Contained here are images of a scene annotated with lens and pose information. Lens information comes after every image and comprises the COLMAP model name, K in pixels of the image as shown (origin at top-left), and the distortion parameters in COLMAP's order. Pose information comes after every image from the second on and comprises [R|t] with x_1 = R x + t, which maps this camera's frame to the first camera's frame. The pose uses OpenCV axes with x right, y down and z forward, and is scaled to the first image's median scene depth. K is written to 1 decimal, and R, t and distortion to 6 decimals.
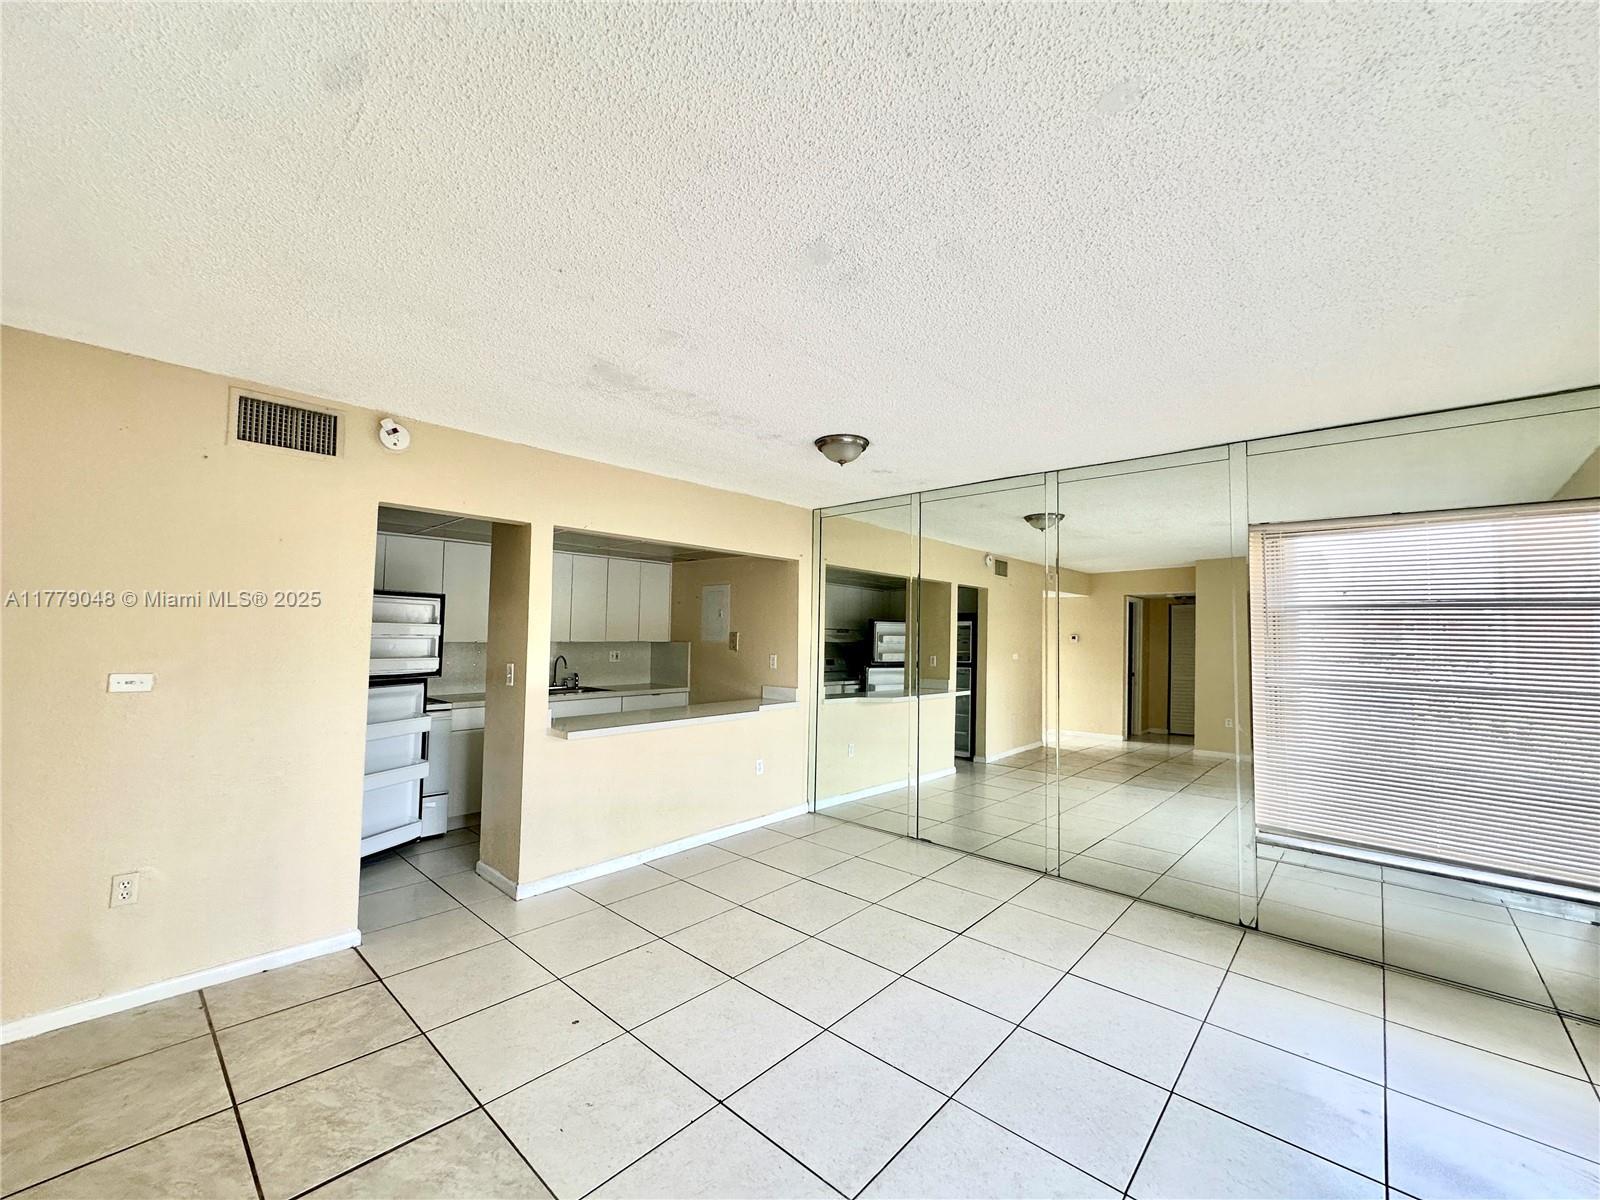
lens RADIAL K [[638.7, 0, 806.4], [0, 638.7, 603.4], [0, 0, 1]] dist [-0.001638, -0.000061]
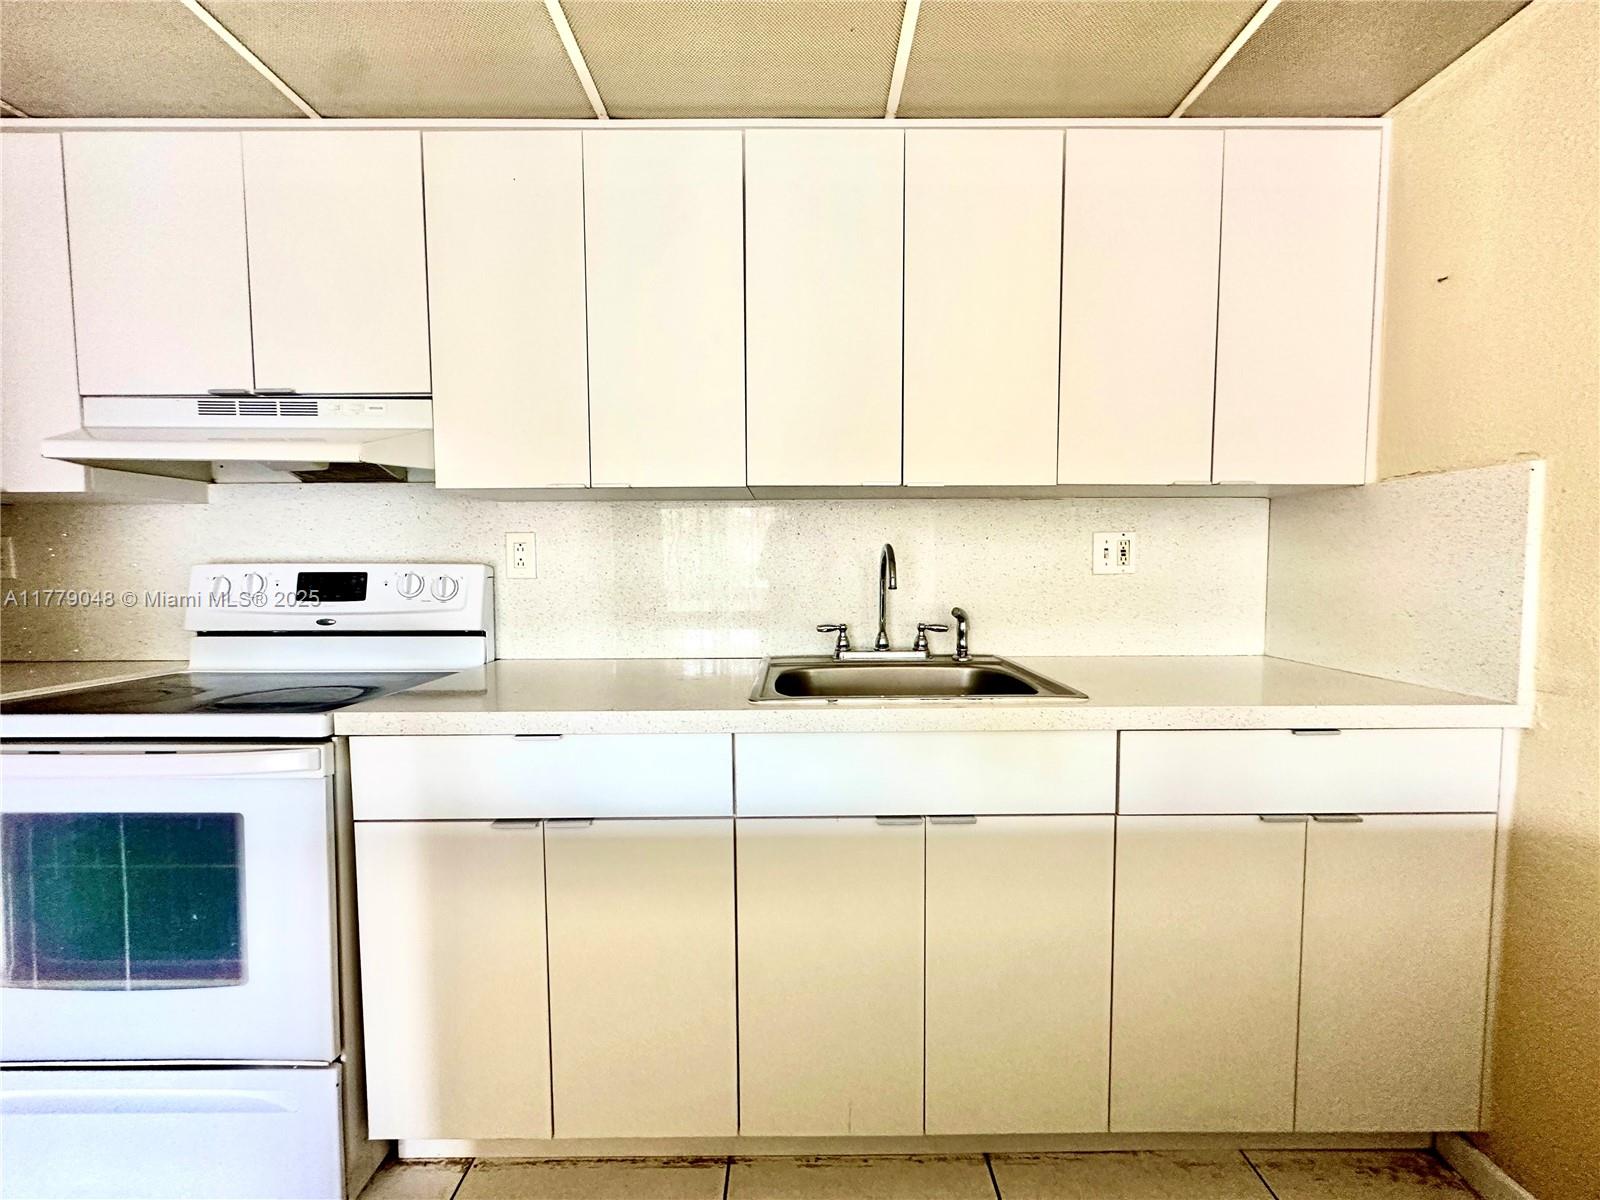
lens RADIAL K [[638.7, 0, 803.8], [0, 638.7, 593.4], [0, 0, 1]] dist [-0.001638, -0.000061]
pose [[0.677203, 0.021240, -0.735490, -0.190408], [0.047208, 0.996270, 0.072237, 0.074826], [0.734280, -0.083640, 0.673674, 0.722796]]
